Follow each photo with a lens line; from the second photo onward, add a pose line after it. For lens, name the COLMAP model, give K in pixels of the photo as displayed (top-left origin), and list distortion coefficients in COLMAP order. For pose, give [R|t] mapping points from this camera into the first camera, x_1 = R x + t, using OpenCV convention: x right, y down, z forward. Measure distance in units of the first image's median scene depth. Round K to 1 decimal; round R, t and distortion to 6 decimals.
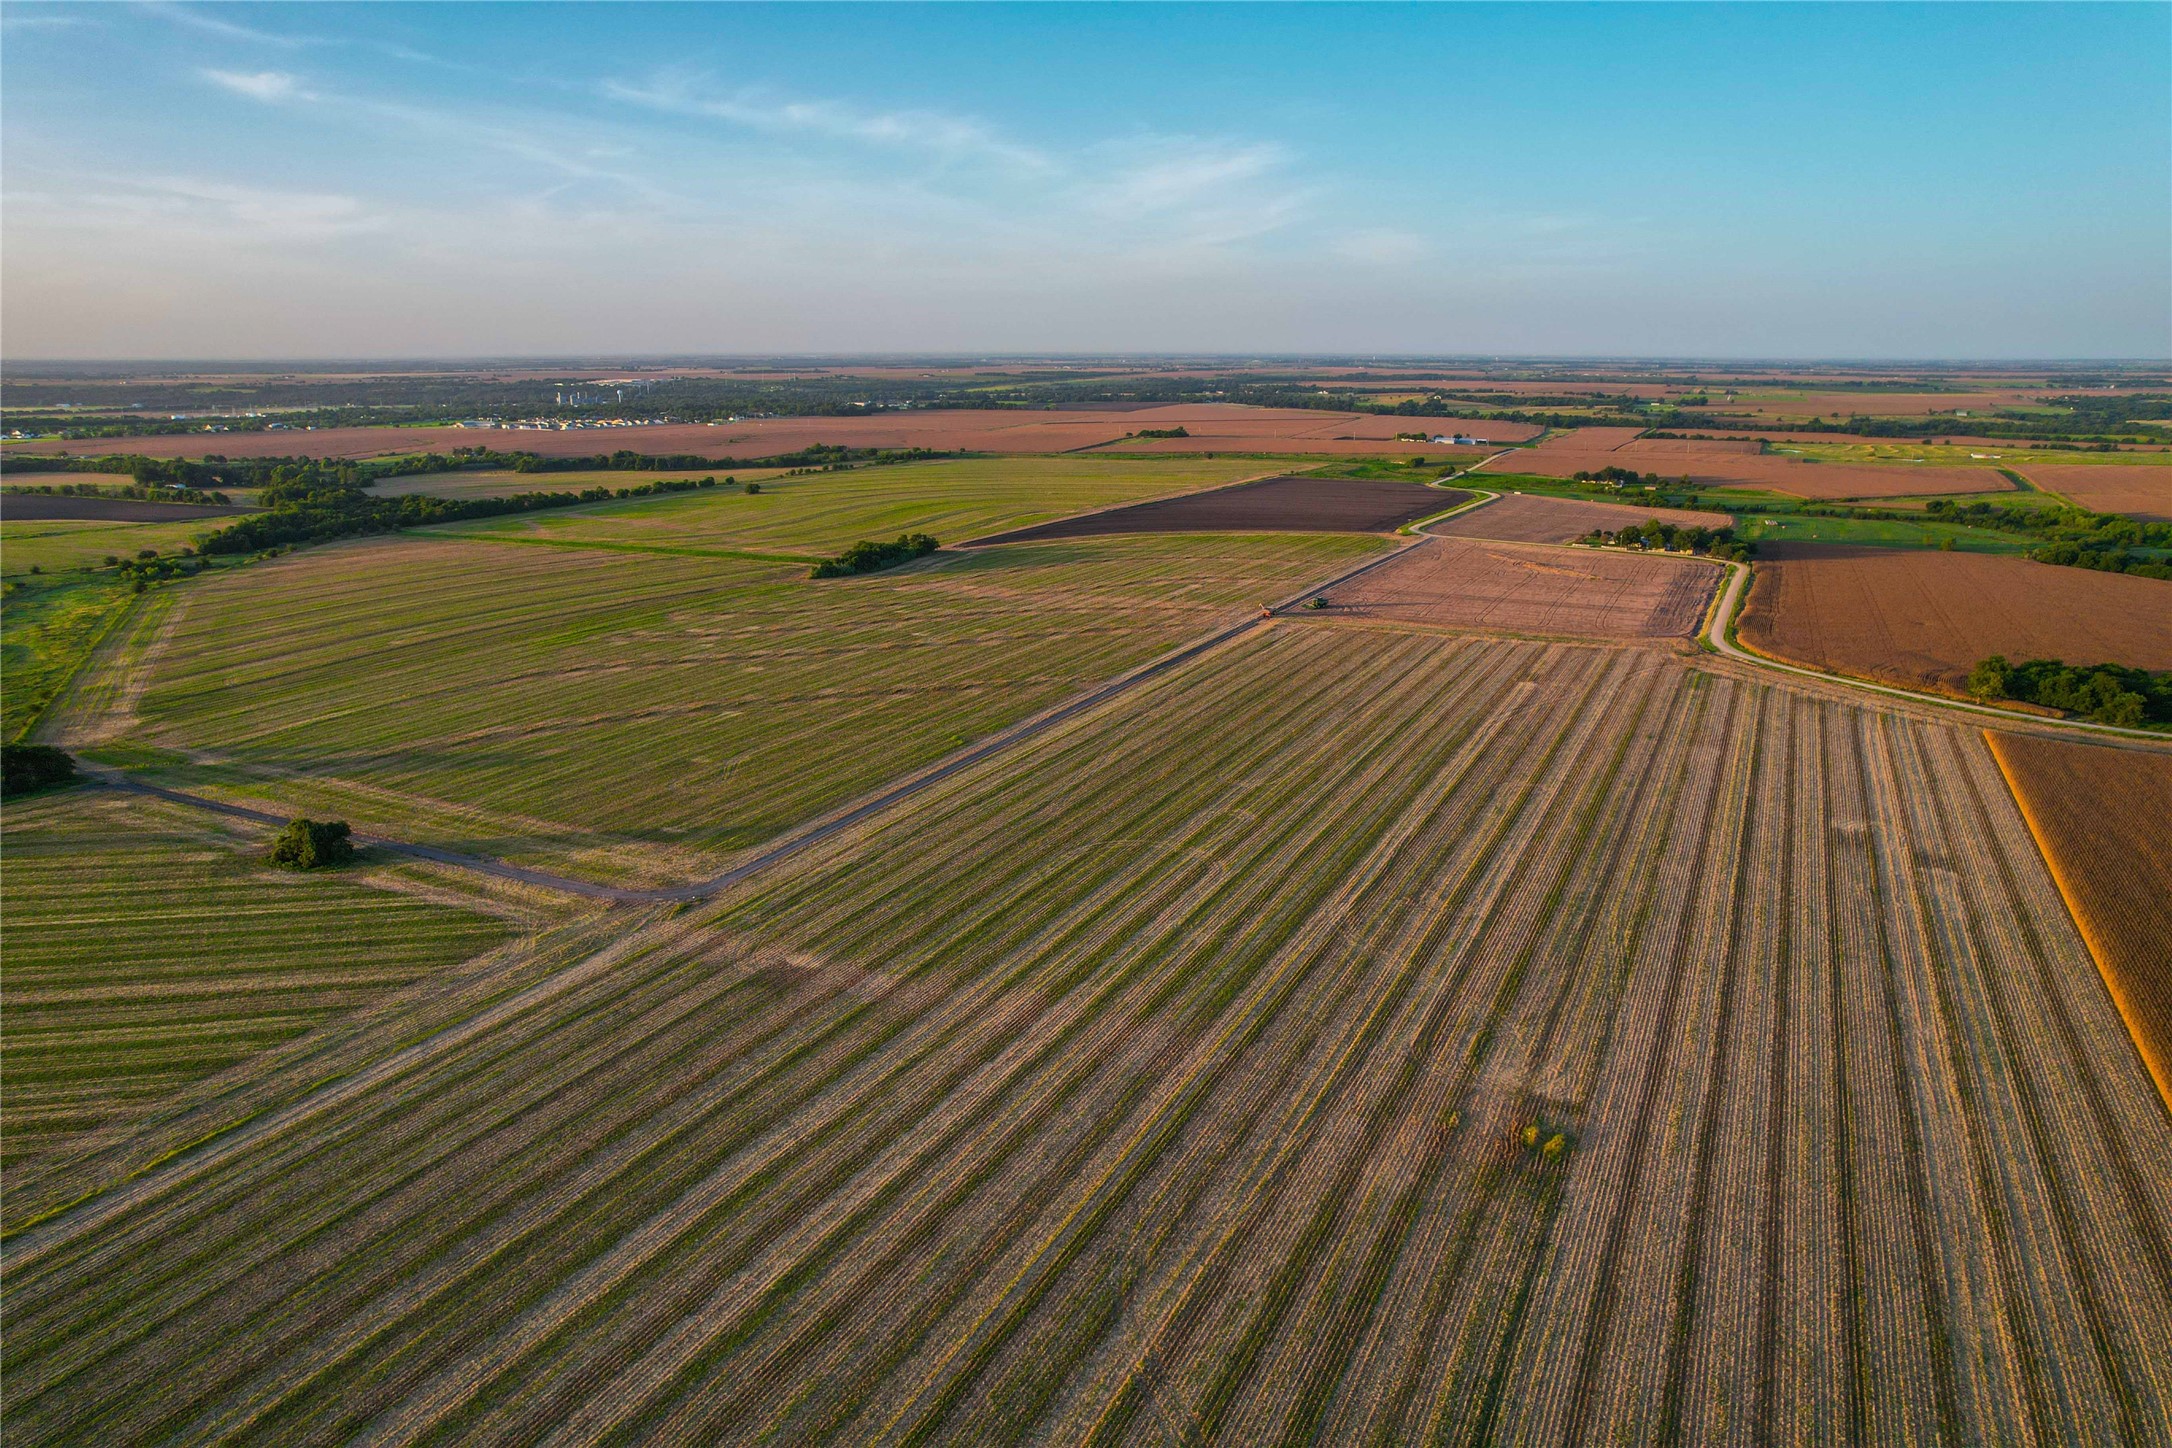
lens RADIAL K [[1388.1, 0, 1071.6], [0, 1388.1, 689.7], [0, 0, 1]] dist [-0.074116, 0.064283]
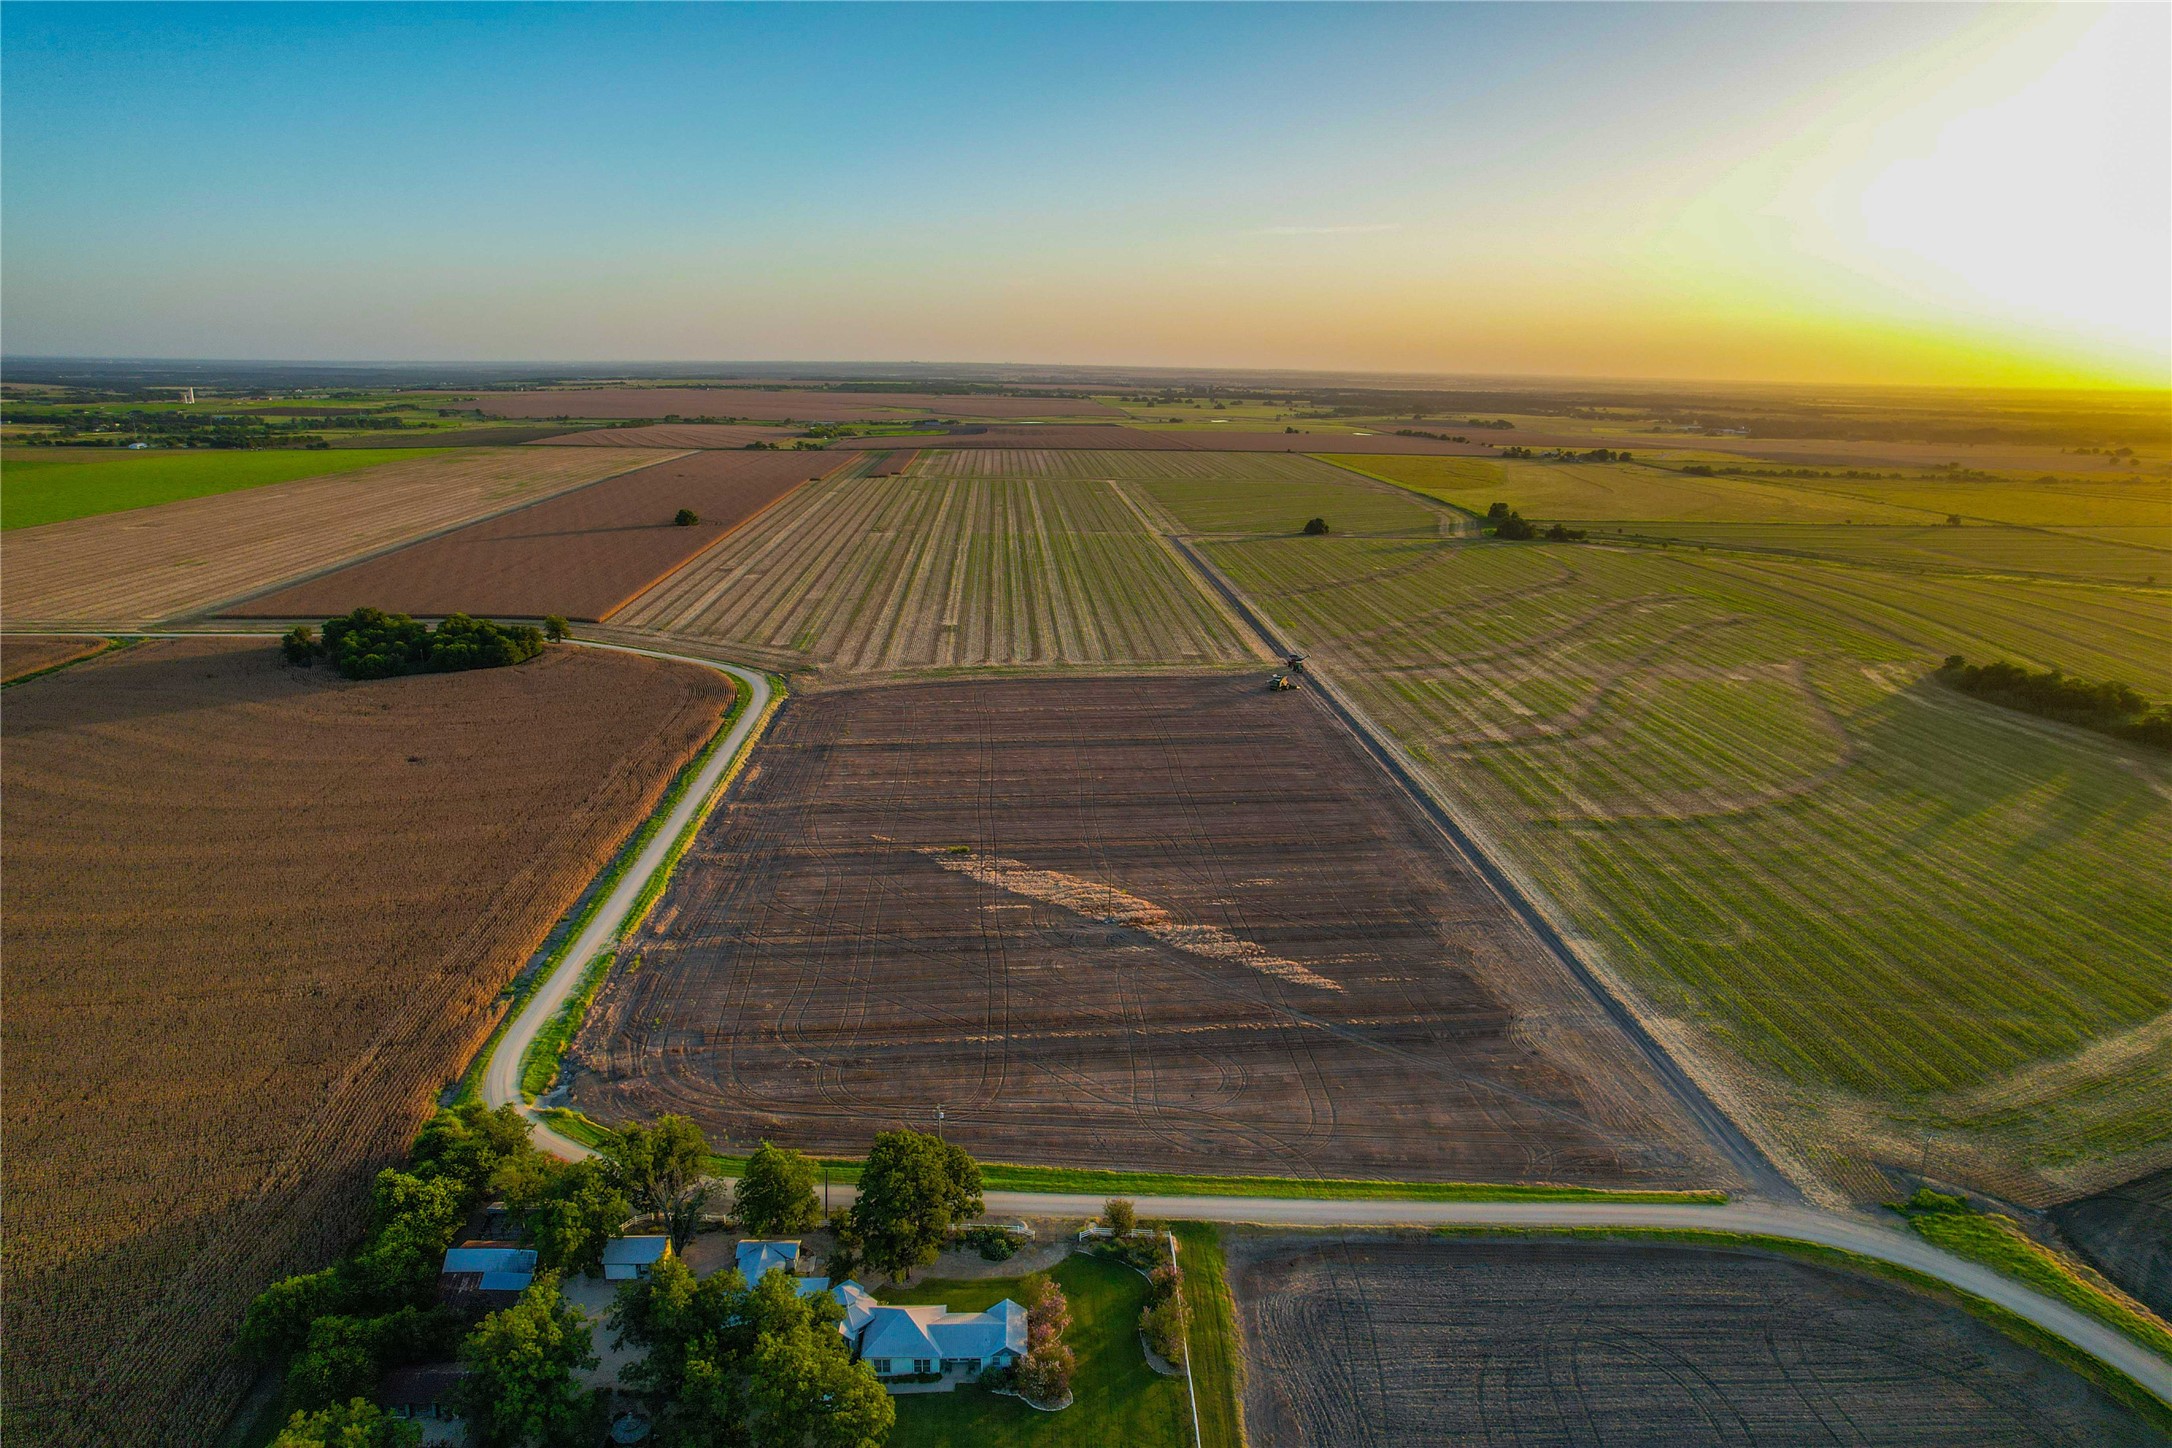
lens RADIAL K [[1388.1, 0, 1081.7], [0, 1388.1, 722.8], [0, 0, 1]] dist [-0.074116, 0.064283]
pose [[-0.858265, 0.115385, -0.500068, 0.220811], [-0.140493, 0.884350, 0.445181, -0.123191], [0.493602, 0.452339, -0.742796, 0.522797]]
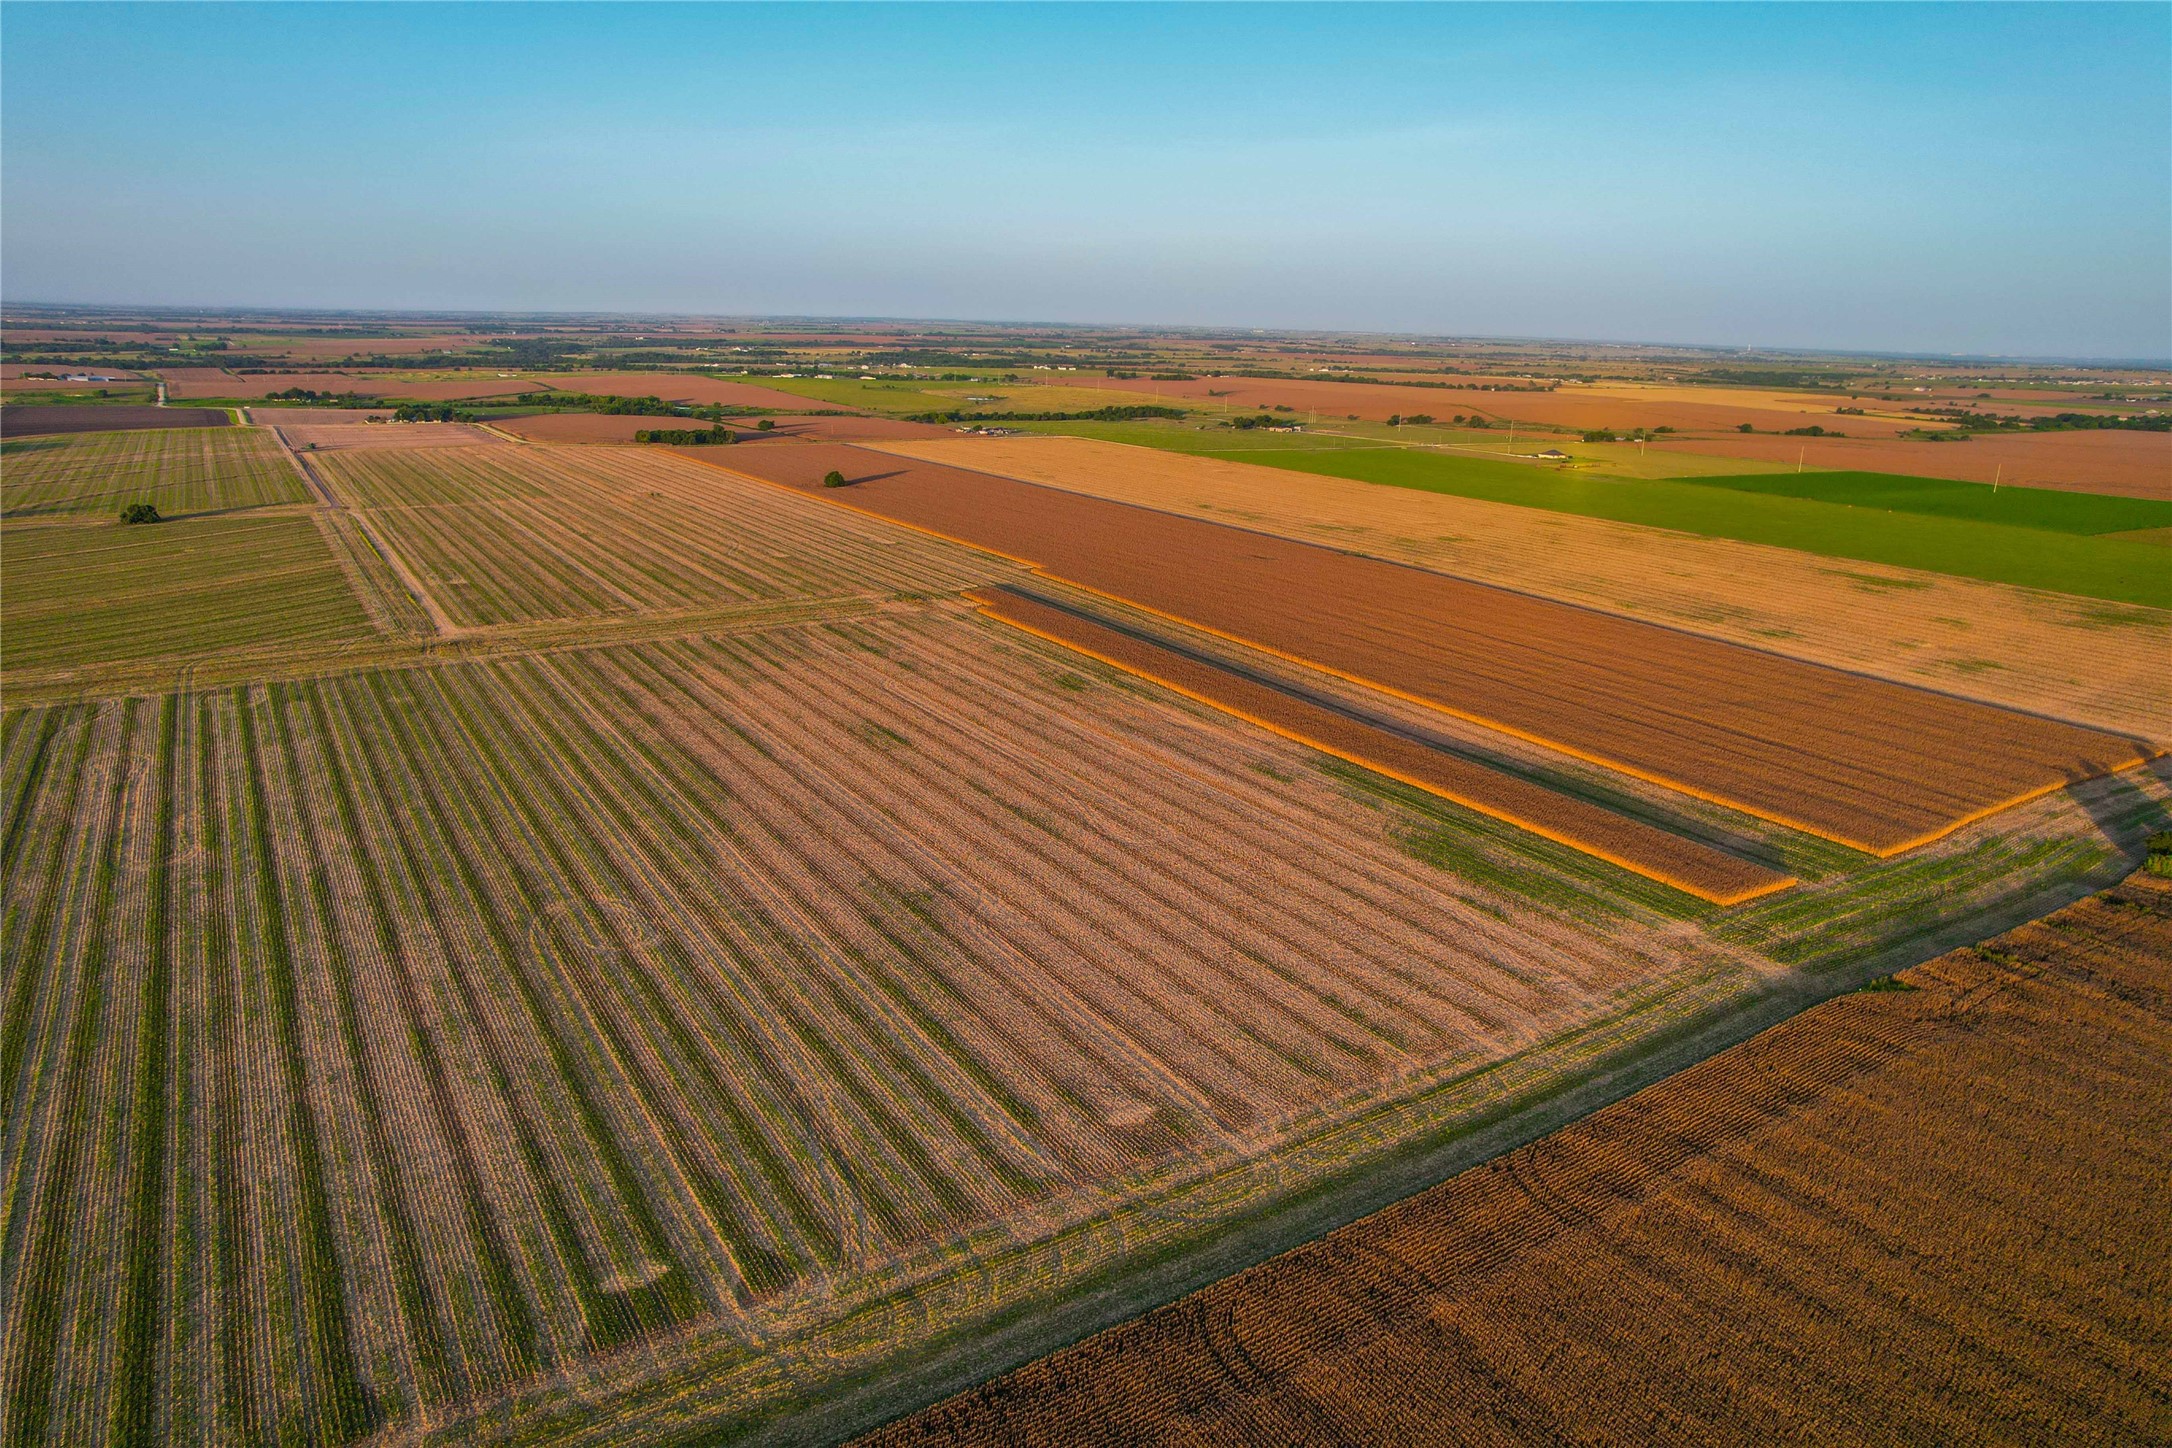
lens RADIAL K [[1388.1, 0, 1083.9], [0, 1388.1, 712.3], [0, 0, 1]] dist [-0.074116, 0.064283]
pose [[0.502269, -0.224616, 0.835029, -0.302754], [0.182189, 0.971485, 0.151736, 0.065052], [-0.845301, 0.075921, 0.528869, -0.261662]]
